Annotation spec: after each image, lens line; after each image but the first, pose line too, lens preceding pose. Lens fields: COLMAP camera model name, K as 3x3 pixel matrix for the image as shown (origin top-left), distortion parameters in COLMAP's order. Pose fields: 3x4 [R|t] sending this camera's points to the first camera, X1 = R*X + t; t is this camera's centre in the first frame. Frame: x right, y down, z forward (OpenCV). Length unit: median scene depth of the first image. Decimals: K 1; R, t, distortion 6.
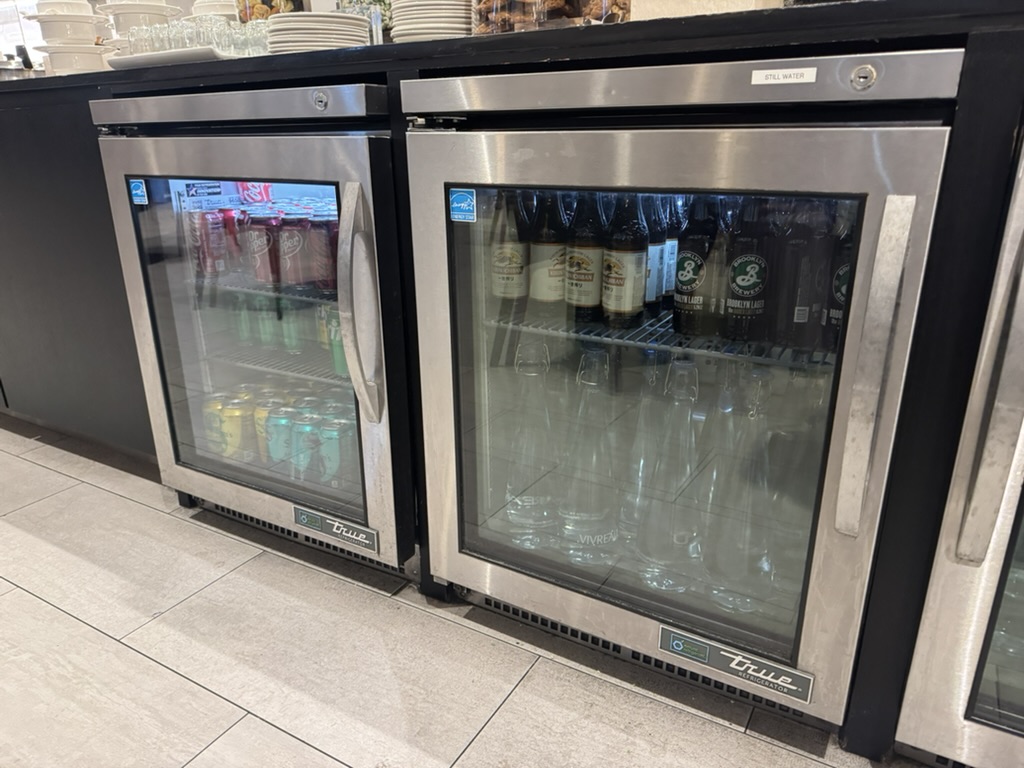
lens RADIAL K [[731.0, 0, 508.2], [0, 731.0, 390.1], [0, 0, 1]] dist [0.019757, -0.024448]
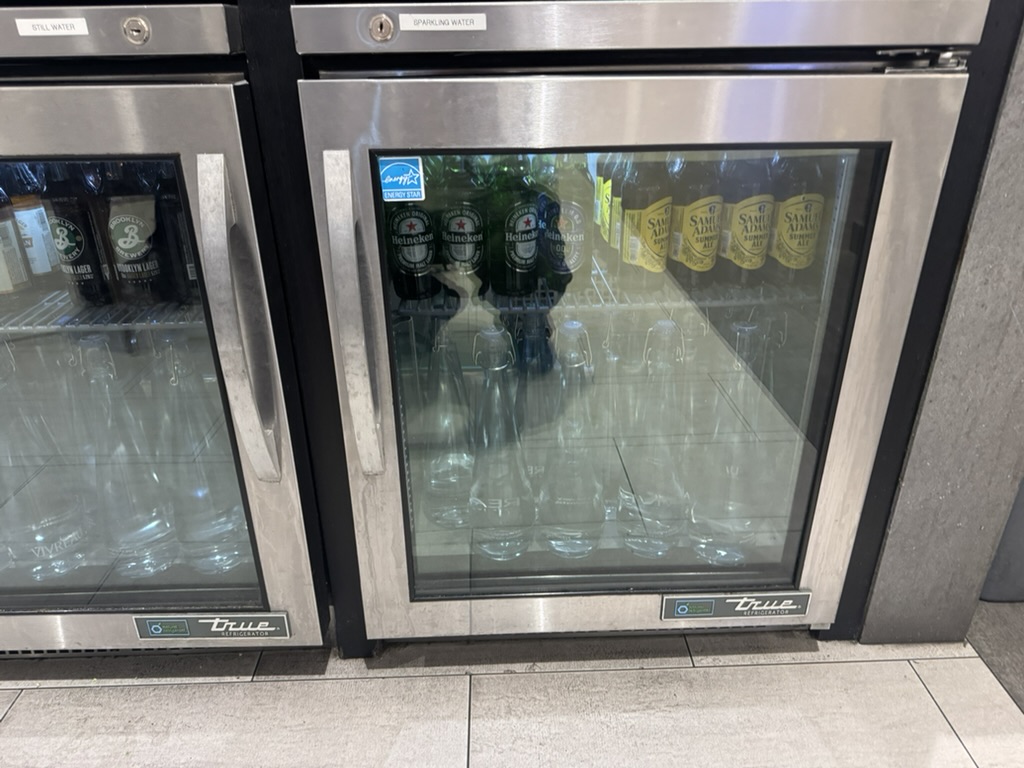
lens RADIAL K [[731.0, 0, 507.8], [0, 731.0, 377.6], [0, 0, 1]] dist [0.019757, -0.024448]
pose [[0.849875, -0.228366, 0.474933, 0.250981], [0.180014, 0.972822, 0.145642, -0.031759], [-0.495285, -0.038283, 0.867887, -0.053602]]
